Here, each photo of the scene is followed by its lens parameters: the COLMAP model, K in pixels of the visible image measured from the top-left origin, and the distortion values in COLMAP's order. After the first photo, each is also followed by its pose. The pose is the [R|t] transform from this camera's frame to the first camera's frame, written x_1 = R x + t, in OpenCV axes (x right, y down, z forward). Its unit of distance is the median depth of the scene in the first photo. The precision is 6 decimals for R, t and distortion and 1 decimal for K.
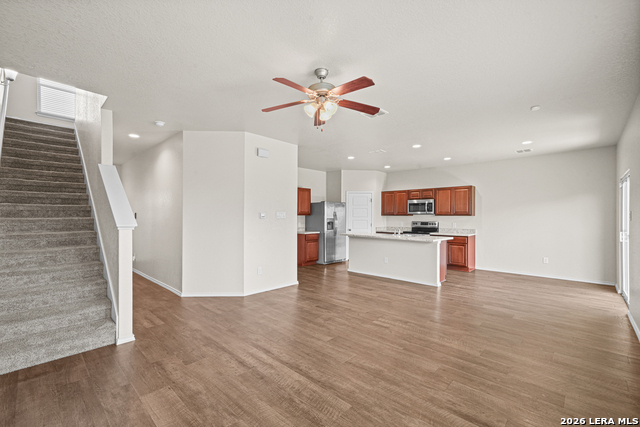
lens RADIAL K [[274.9, 0, 320.0], [0, 274.9, 215.1], [0, 0, 1]] dist [0.002881, 0.004658]
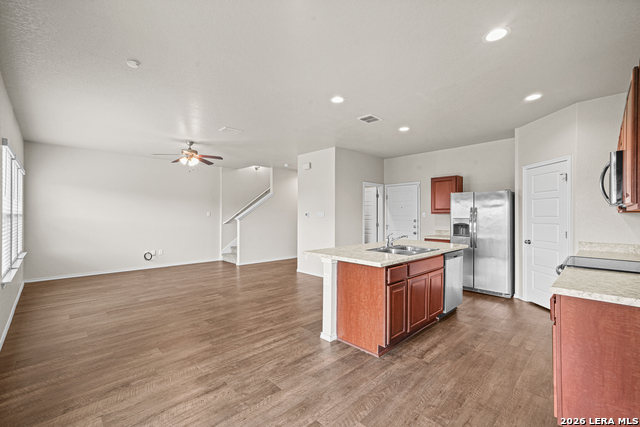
lens RADIAL K [[274.9, 0, 320.0], [0, 274.9, 215.1], [0, 0, 1]] dist [0.002881, 0.004658]
pose [[-0.031374, -0.005243, -0.999494, 0.709022], [0.002021, 0.999984, -0.005309, 0.007655], [0.999506, -0.002186, -0.031363, 0.724964]]
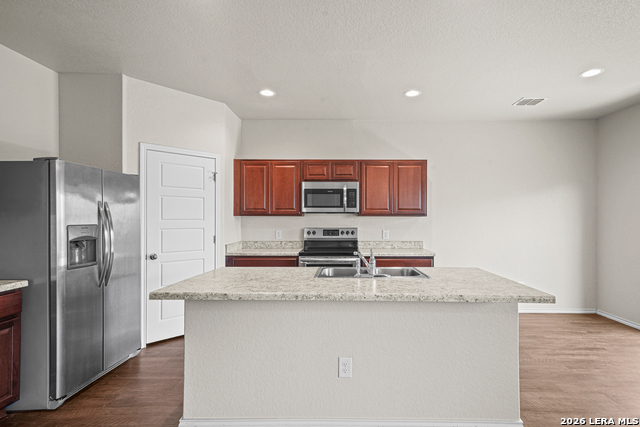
lens RADIAL K [[322.0, 0, 338.3], [0, 322.0, 218.5], [0, 0, 1]] dist [0.014530, -0.000010]
pose [[0.730179, -0.002144, 0.683253, 0.002498], [-0.002590, 0.999979, 0.005906, 0.003120], [-0.683251, -0.006082, 0.730158, 0.622621]]
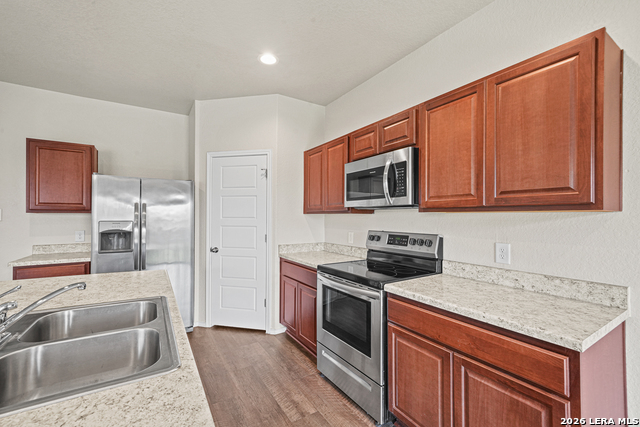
lens RADIAL K [[274.9, 0, 320.0], [0, 274.9, 215.1], [0, 0, 1]] dist [0.002881, 0.004658]
pose [[0.968658, -0.001475, -0.248392, 0.401402], [0.000737, 0.999995, -0.003066, 0.005620], [0.248395, 0.002787, 0.968655, 0.746955]]
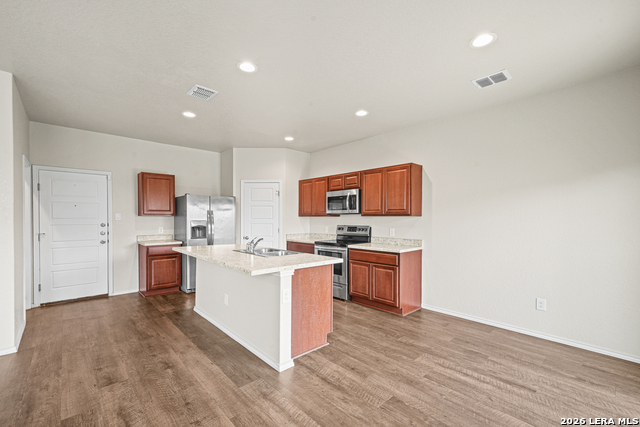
lens RADIAL K [[274.9, 0, 320.0], [0, 274.9, 215.1], [0, 0, 1]] dist [0.002881, 0.004658]
pose [[0.997819, -0.000545, -0.066008, 0.375798], [-0.000002, 0.999966, -0.008298, 0.004747], [0.066010, 0.008280, 0.997785, 0.396550]]
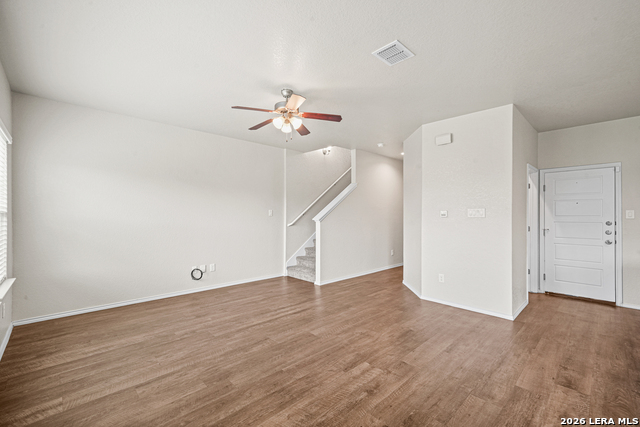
lens RADIAL K [[274.9, 0, 320.0], [0, 274.9, 215.1], [0, 0, 1]] dist [0.002881, 0.004658]
pose [[-0.039027, -0.000741, -0.999238, 0.427852], [0.002017, 0.999998, -0.000820, 0.004569], [0.999236, -0.002048, -0.039026, 0.431965]]
